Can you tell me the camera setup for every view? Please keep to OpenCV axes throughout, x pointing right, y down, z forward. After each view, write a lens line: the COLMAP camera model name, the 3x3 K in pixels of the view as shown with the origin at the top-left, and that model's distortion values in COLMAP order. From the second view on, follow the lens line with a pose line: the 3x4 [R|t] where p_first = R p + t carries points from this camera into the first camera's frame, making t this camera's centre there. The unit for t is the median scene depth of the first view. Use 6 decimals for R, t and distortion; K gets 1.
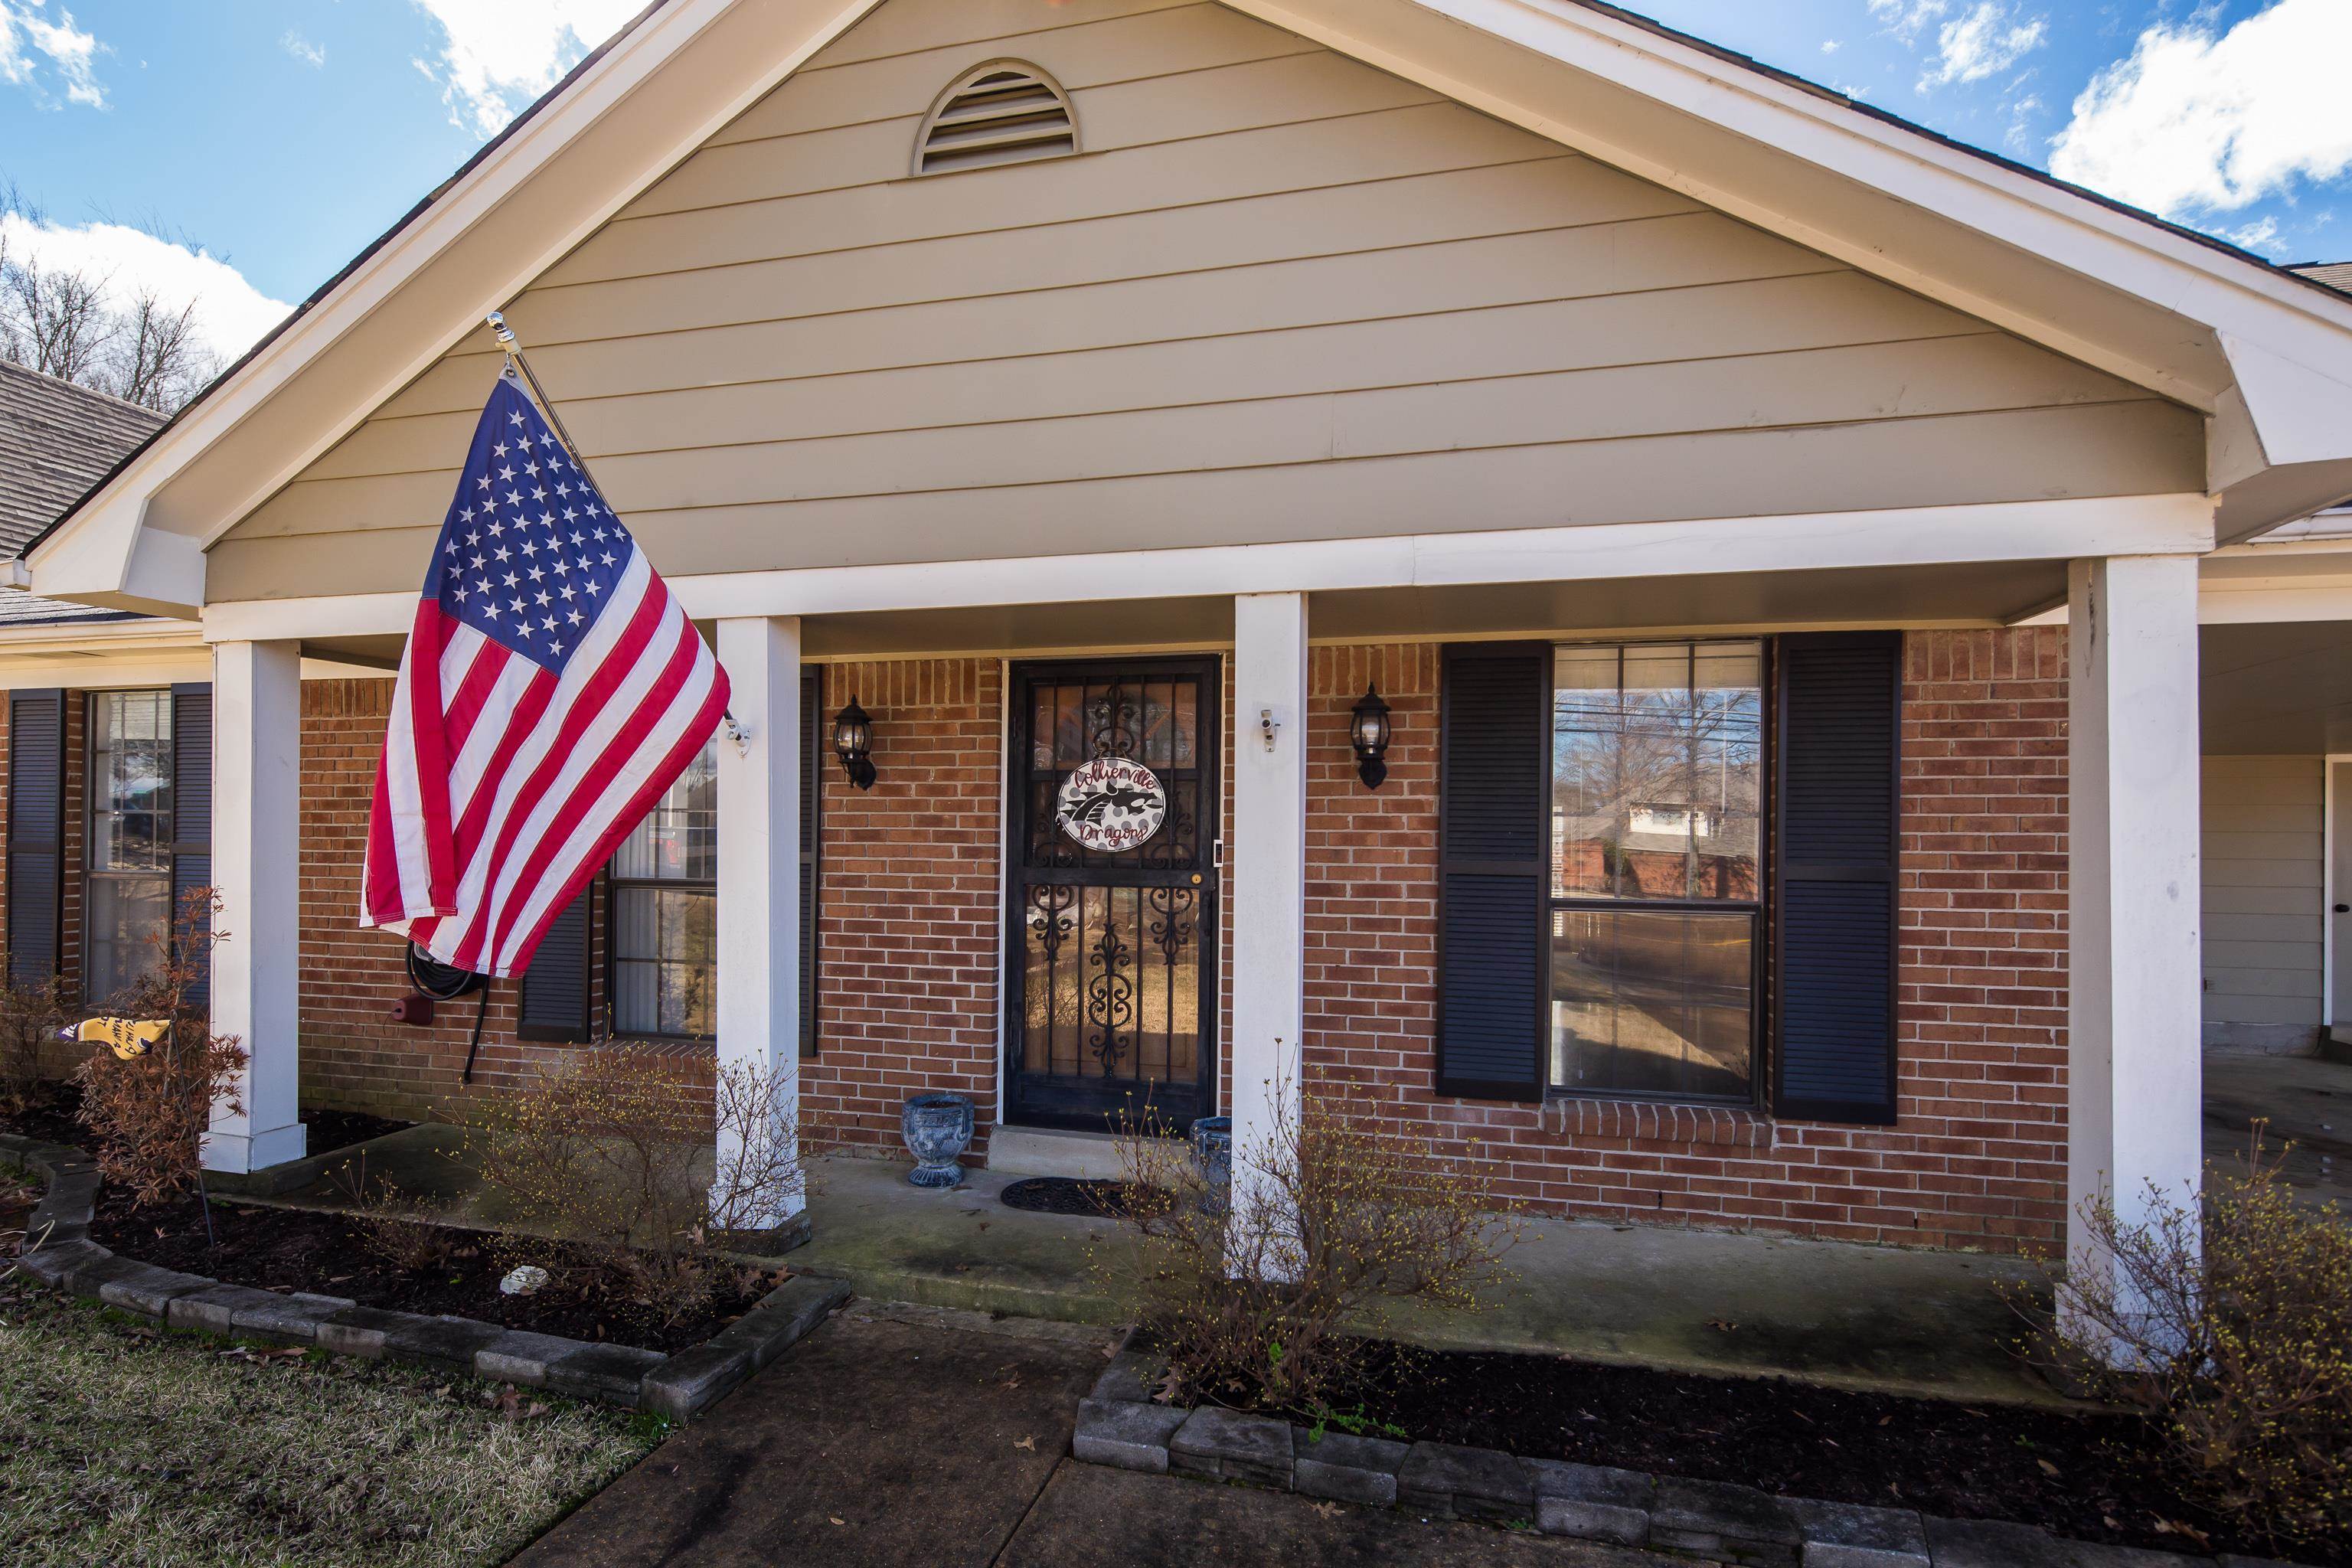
lens RADIAL K [[1166.6, 0, 1172.9], [0, 1166.6, 787.8], [0, 0, 1]] dist [0.001377, 0.000136]
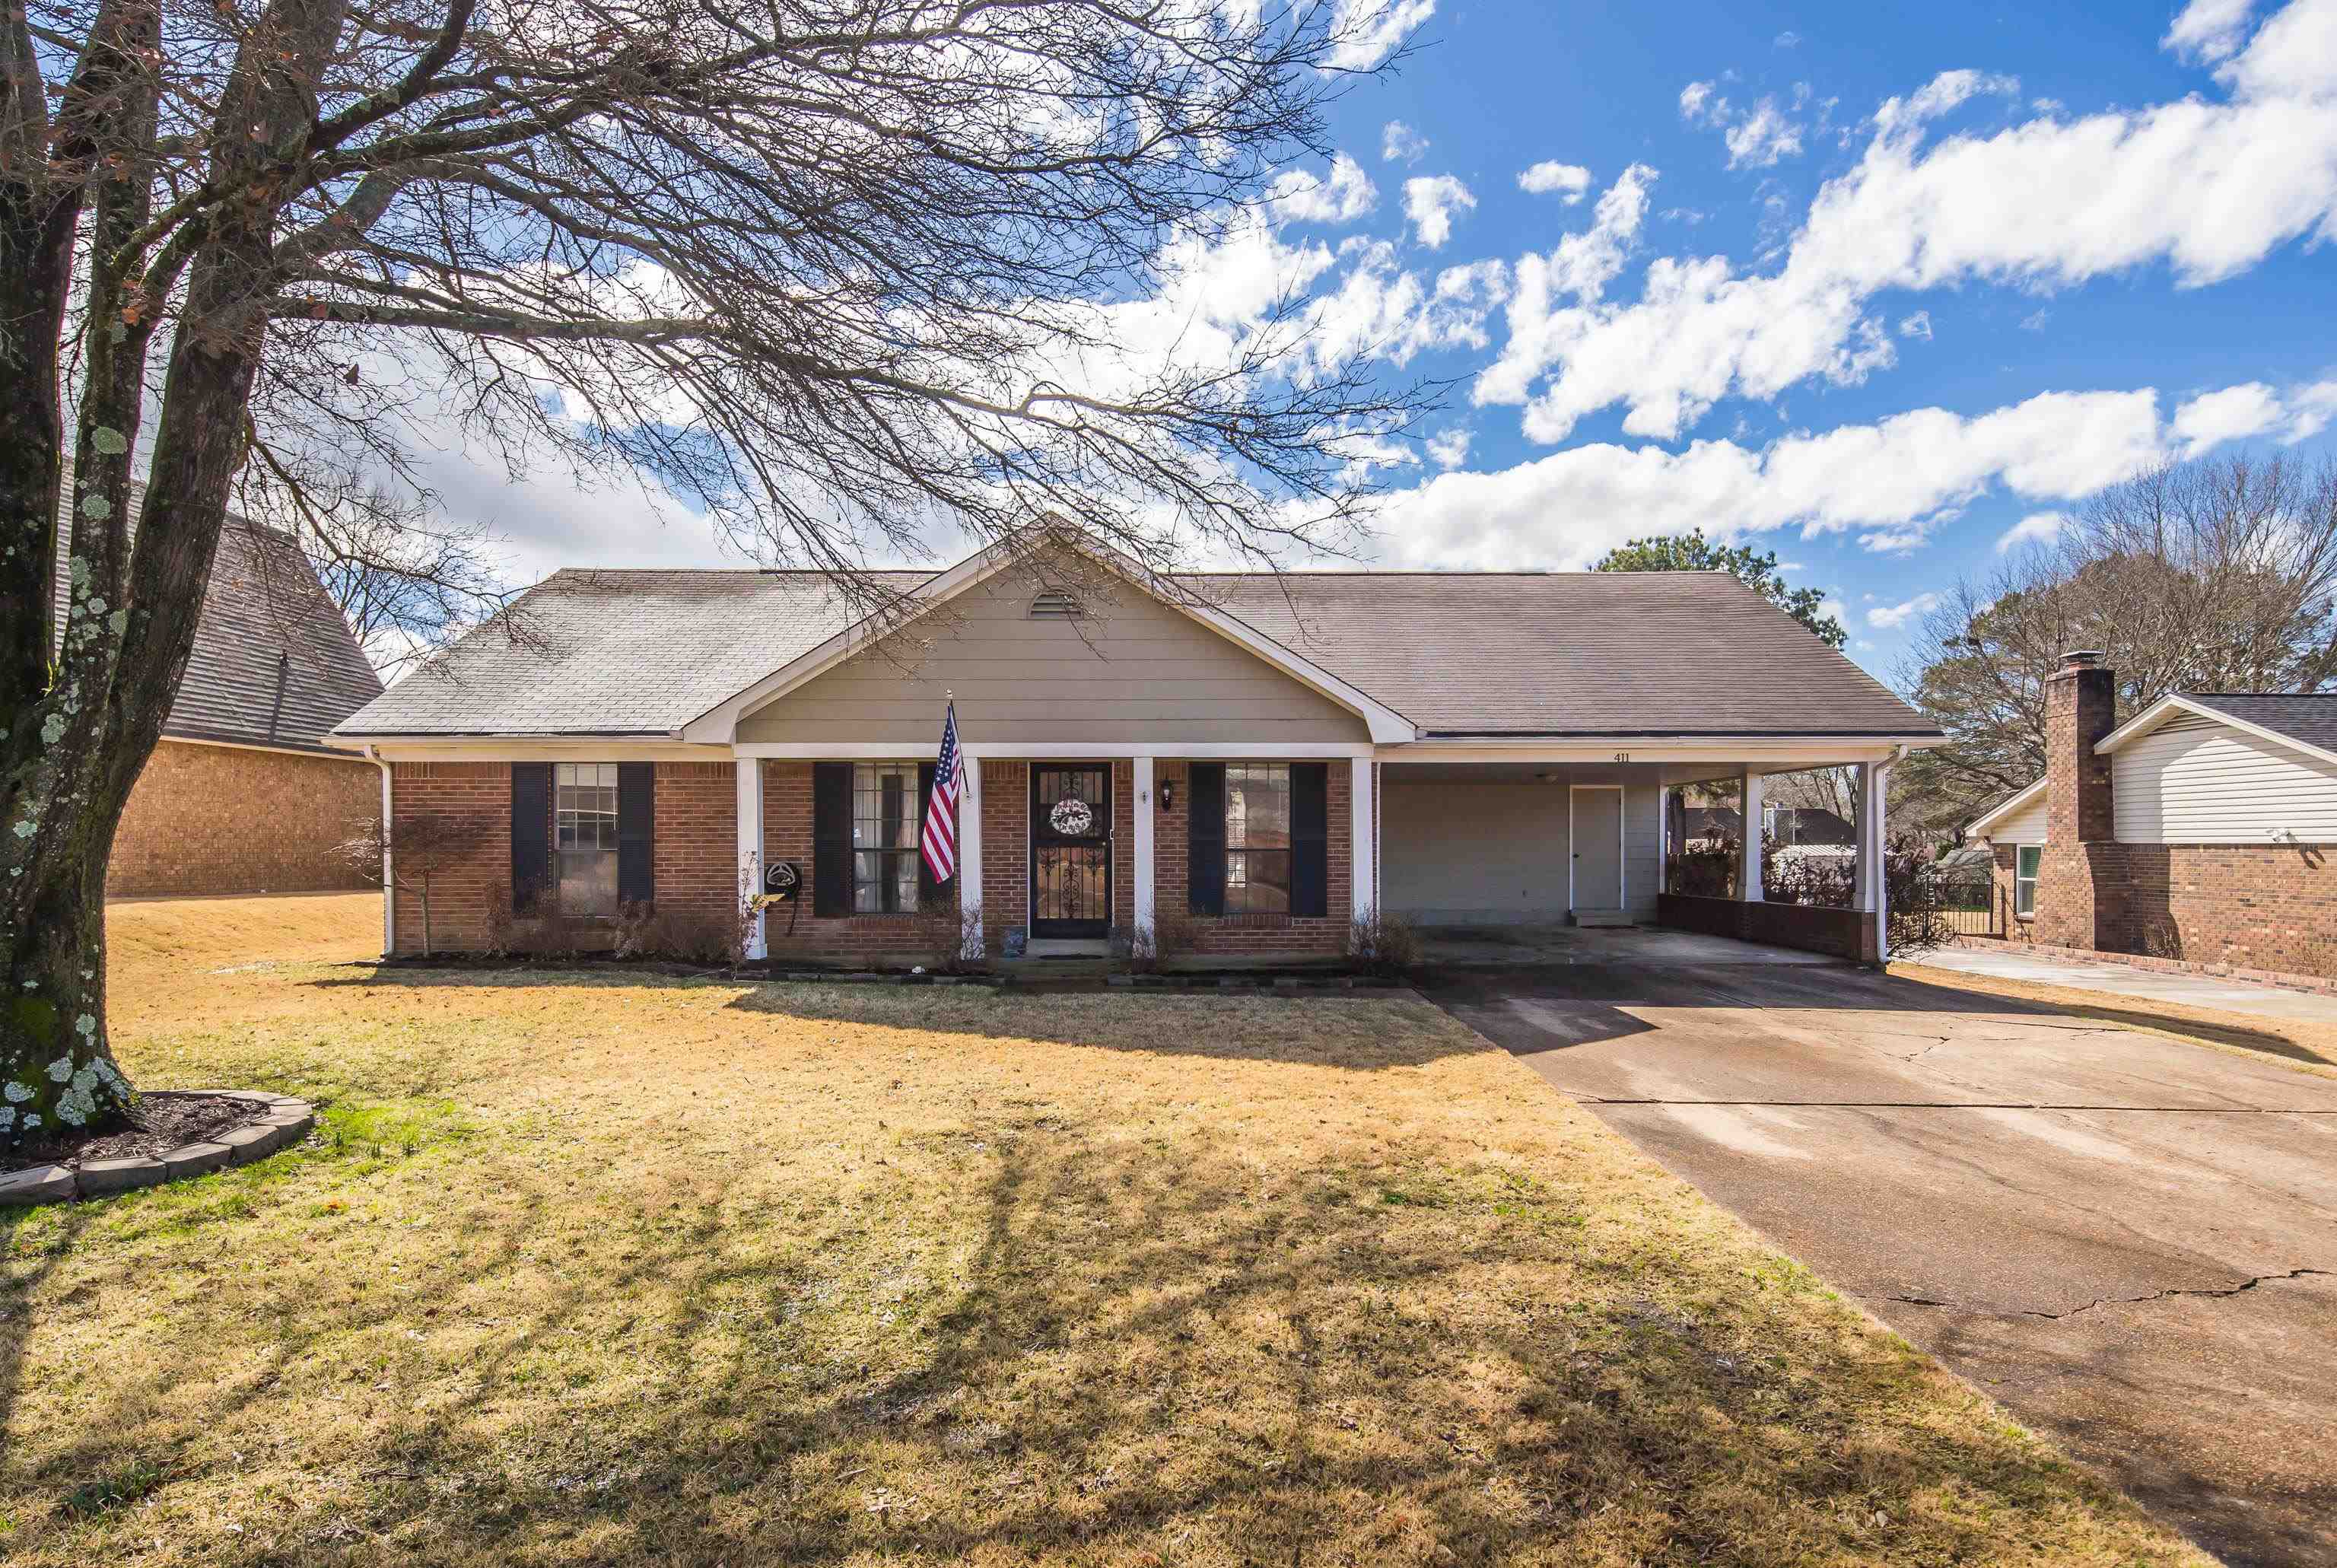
lens RADIAL K [[1159.2, 0, 1169.4], [0, 1159.2, 788.1], [0, 0, 1]] dist [0.001377, 0.000136]
pose [[0.980889, -0.000888, 0.194566, -0.375488], [0.000128, 0.999992, 0.003920, -0.065845], [-0.194568, -0.003821, 0.980882, -1.757996]]
